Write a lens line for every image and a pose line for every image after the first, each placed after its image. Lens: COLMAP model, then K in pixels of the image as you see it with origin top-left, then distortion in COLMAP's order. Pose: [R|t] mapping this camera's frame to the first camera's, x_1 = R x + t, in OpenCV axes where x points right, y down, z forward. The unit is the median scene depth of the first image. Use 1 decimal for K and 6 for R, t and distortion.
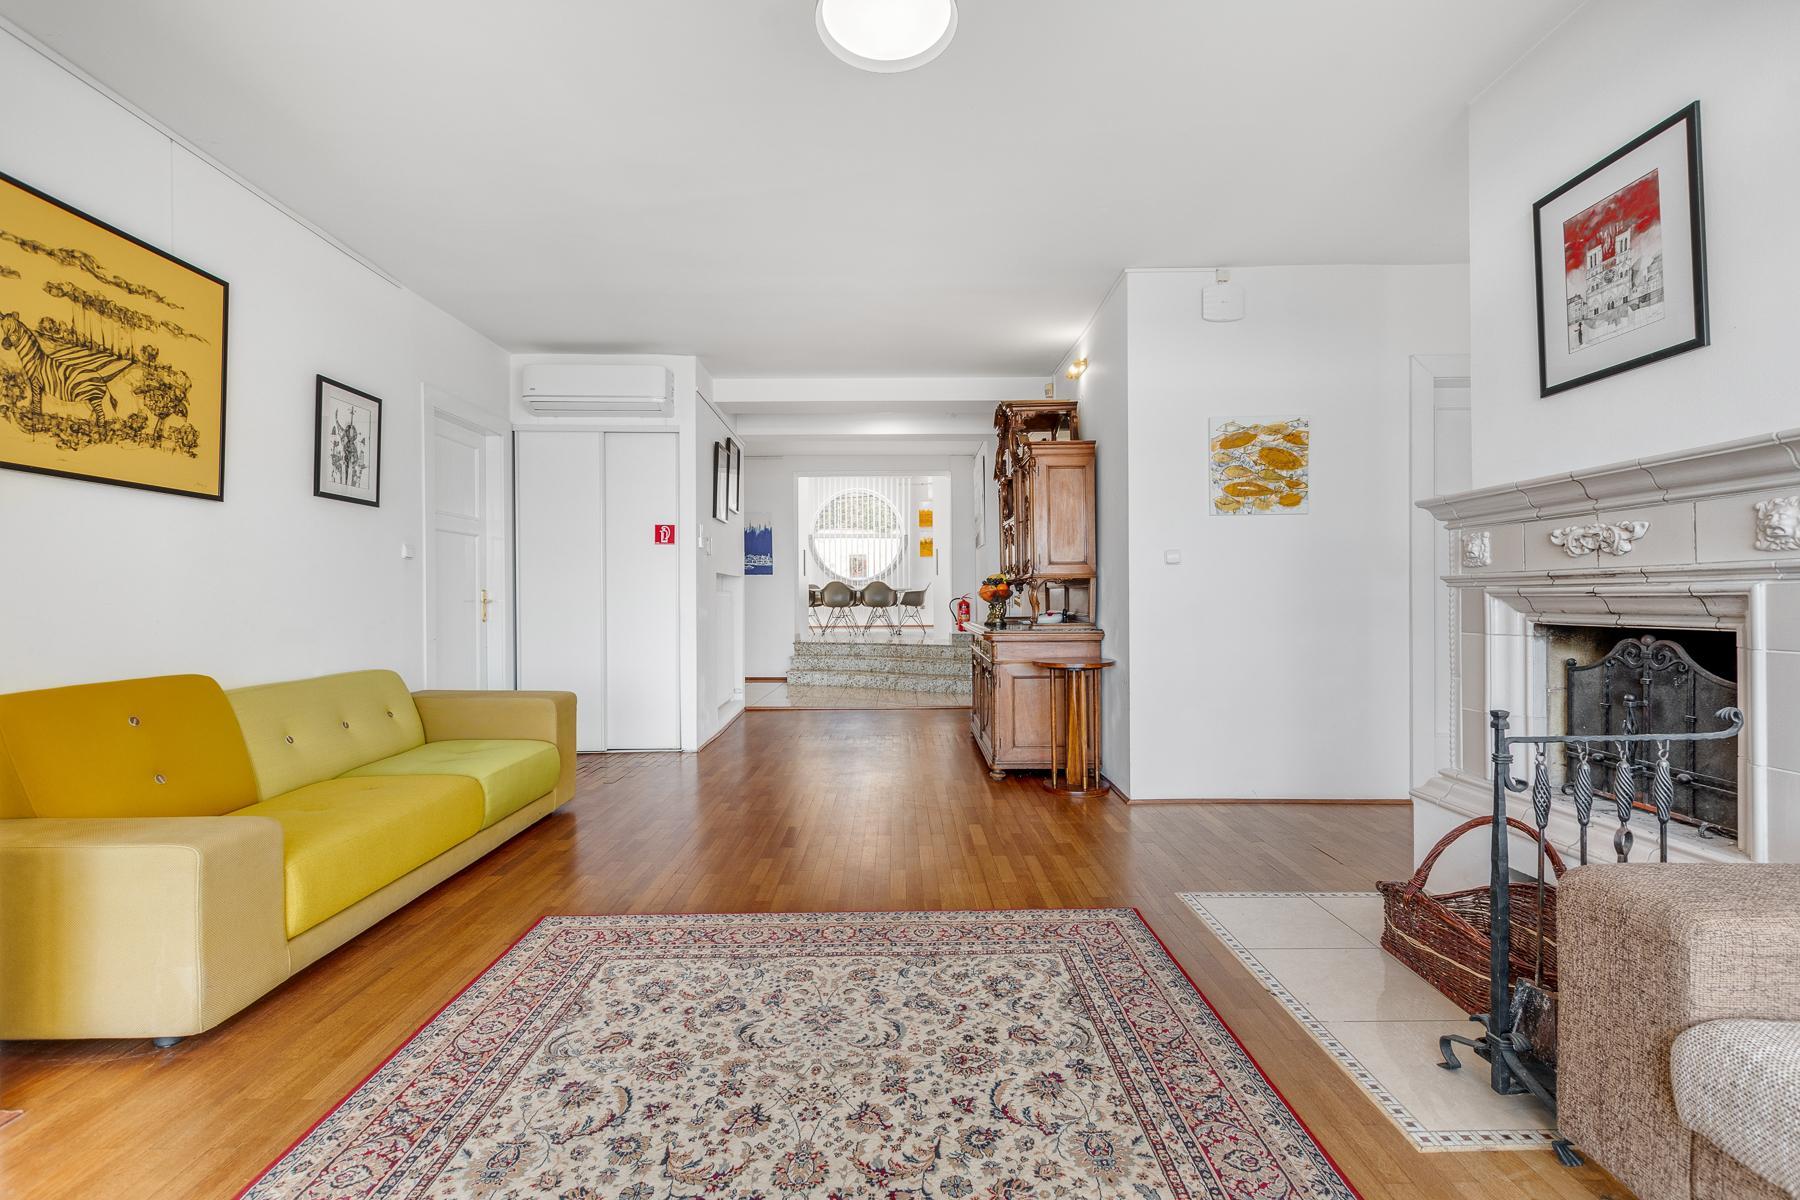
lens RADIAL K [[780.3, 0, 903.7], [0, 780.3, 596.9], [0, 0, 1]] dist [0.002901, 0.000387]
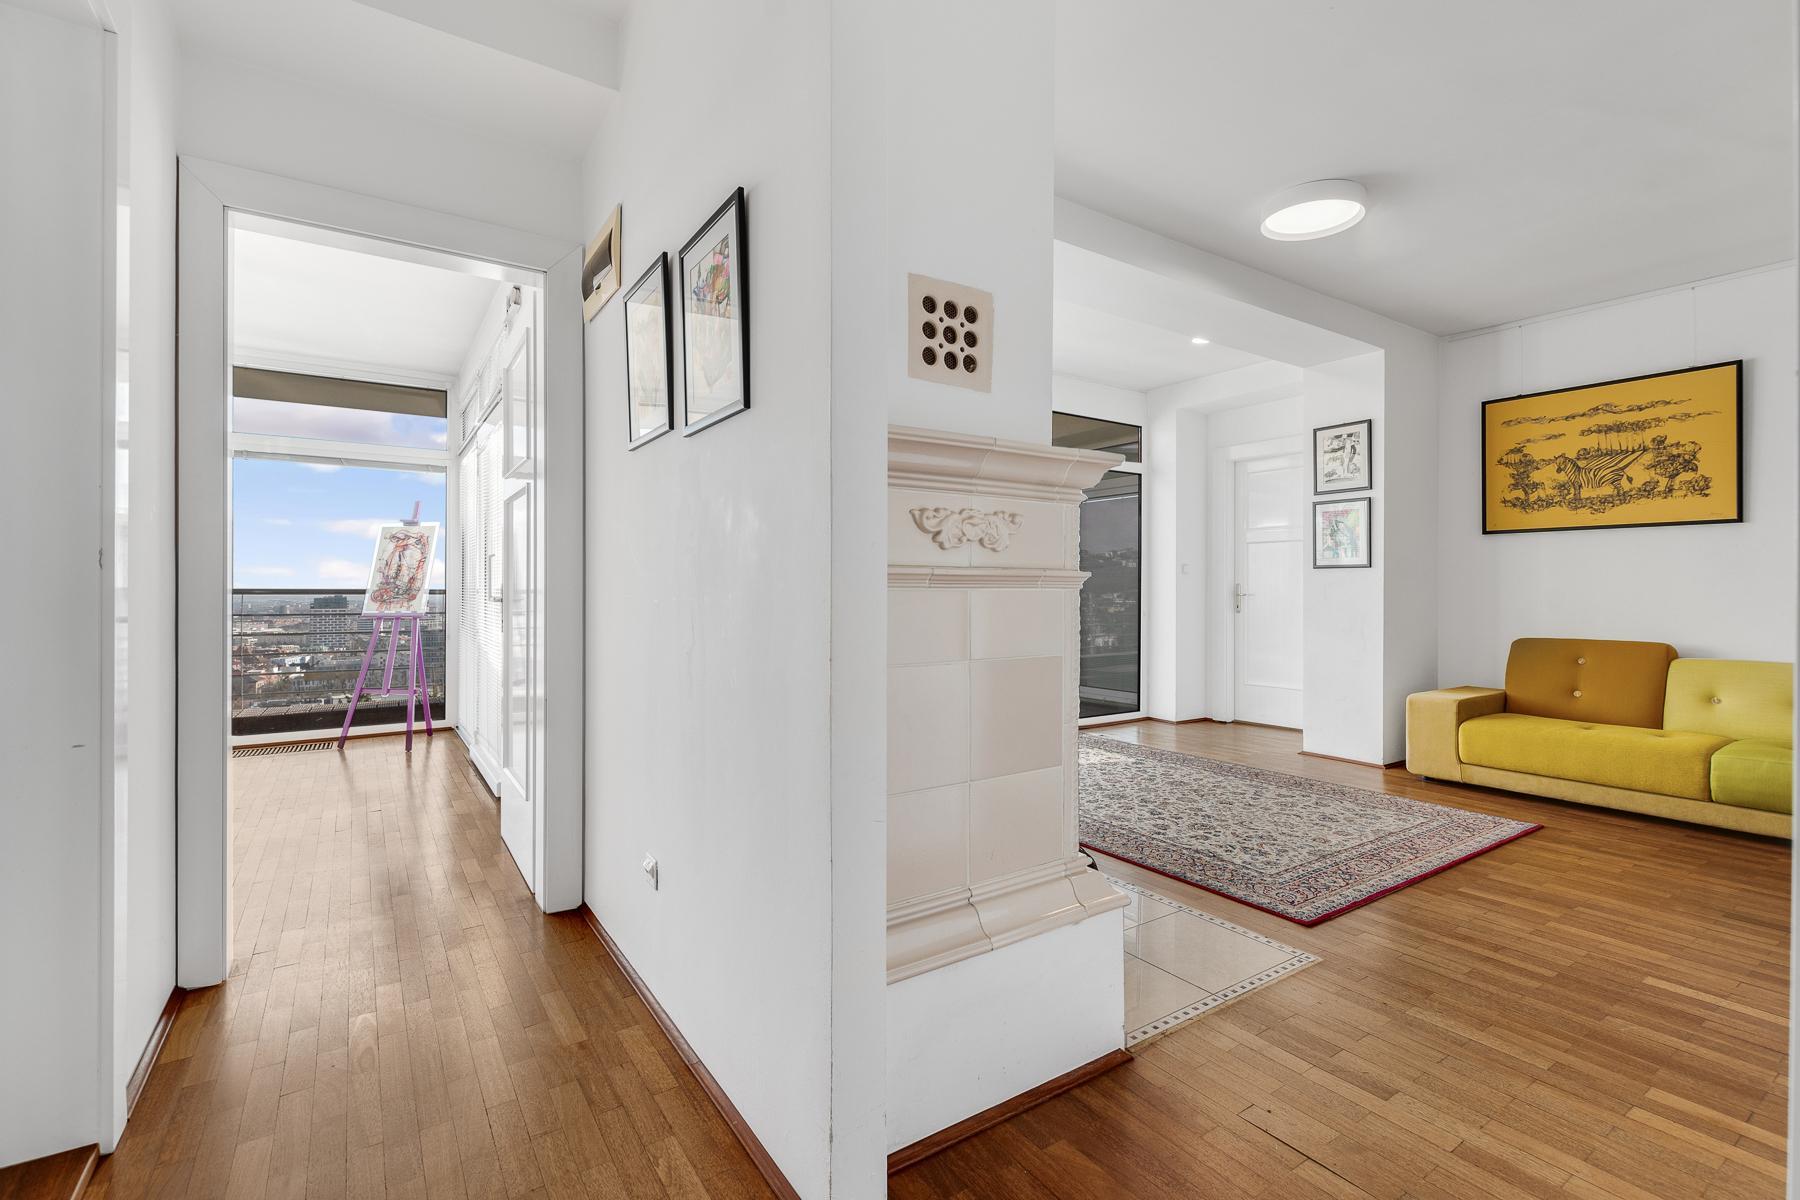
lens RADIAL K [[788.2, 0, 899.4], [0, 788.2, 589.5], [0, 0, 1]] dist [0.012490, -0.008455]
pose [[-0.839969, 0.003240, -0.542625, 1.385751], [0.003850, 0.999993, 0.000012, -0.014725], [0.542621, -0.002079, -0.839975, 1.724566]]
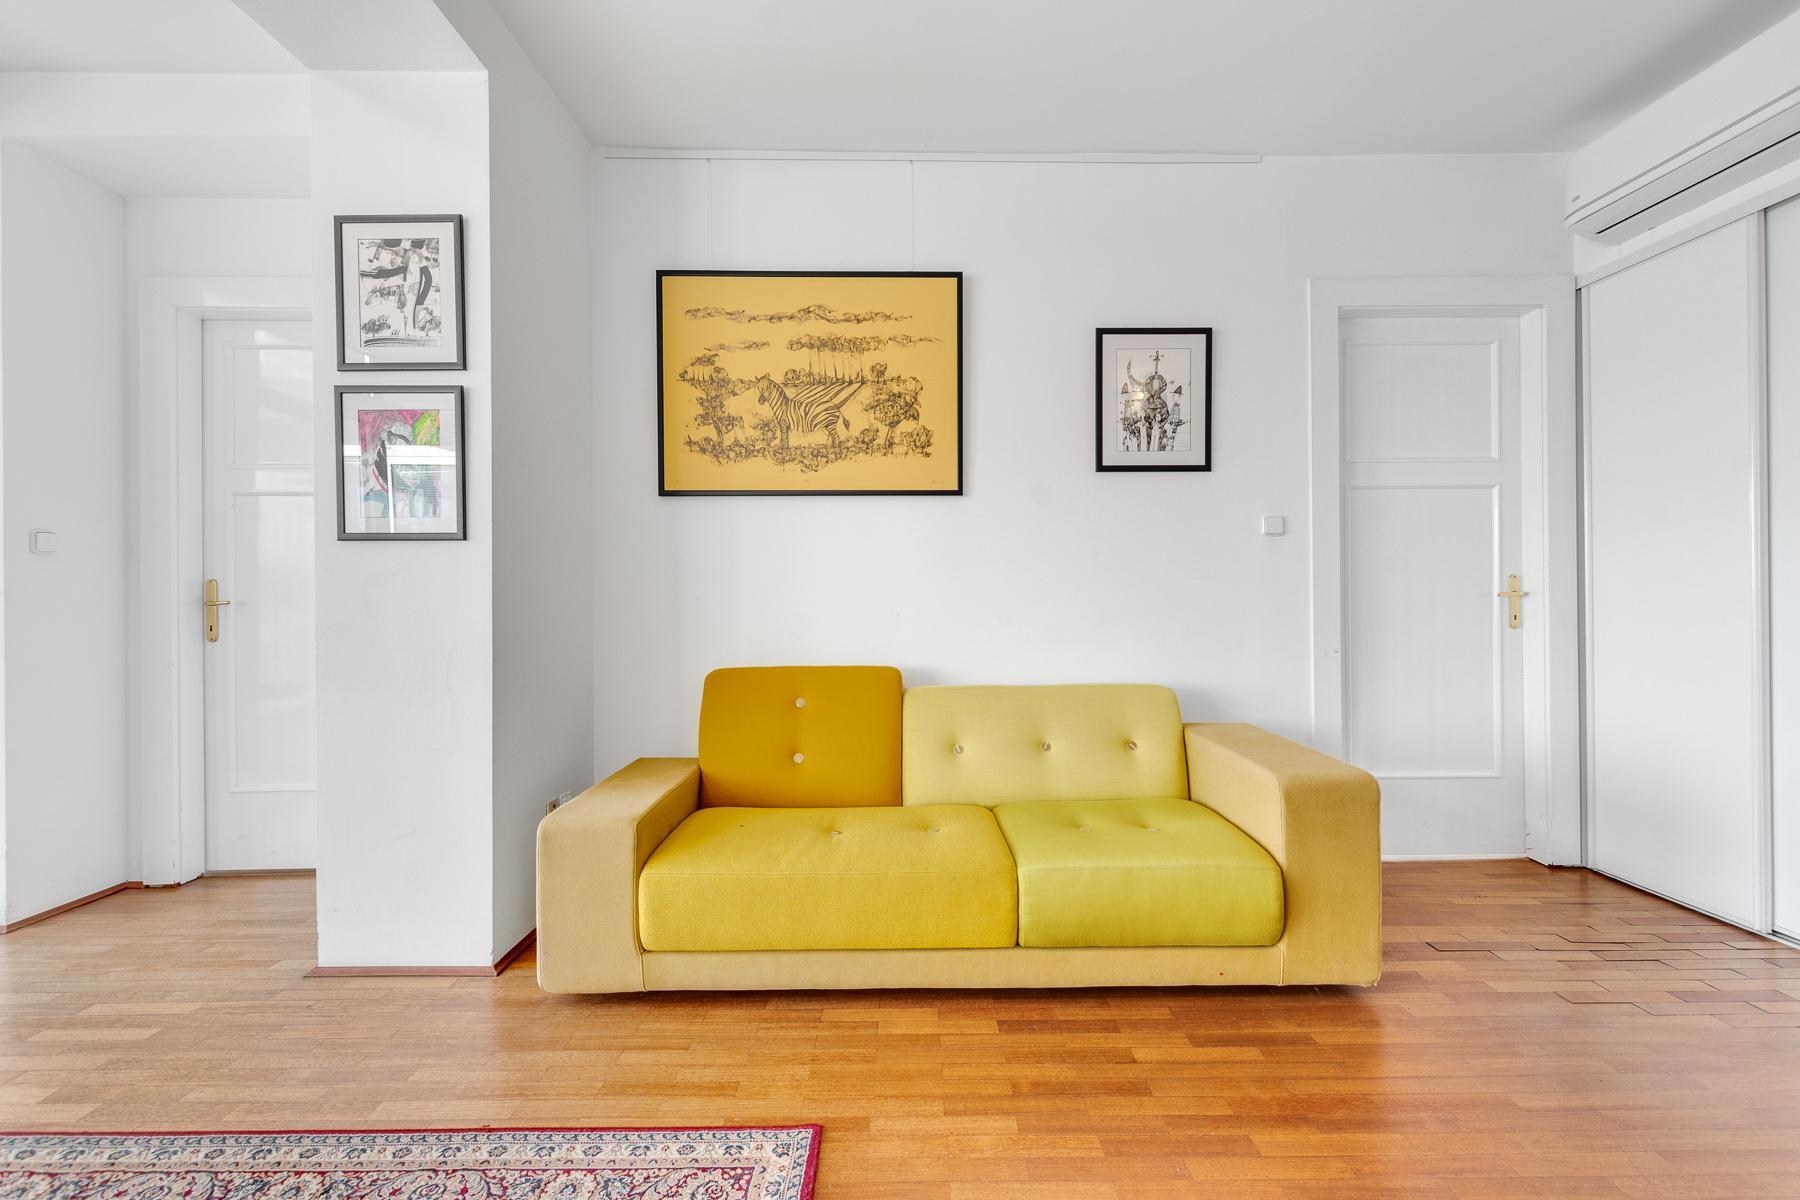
lens RADIAL K [[780.3, 0, 903.7], [0, 780.3, 596.9], [0, 0, 1]] dist [0.002901, 0.000387]
pose [[-0.011031, 0.007179, -0.999913, 0.151352], [0.008525, 0.999939, 0.007085, -0.001233], [0.999903, -0.008447, -0.011092, 1.189166]]
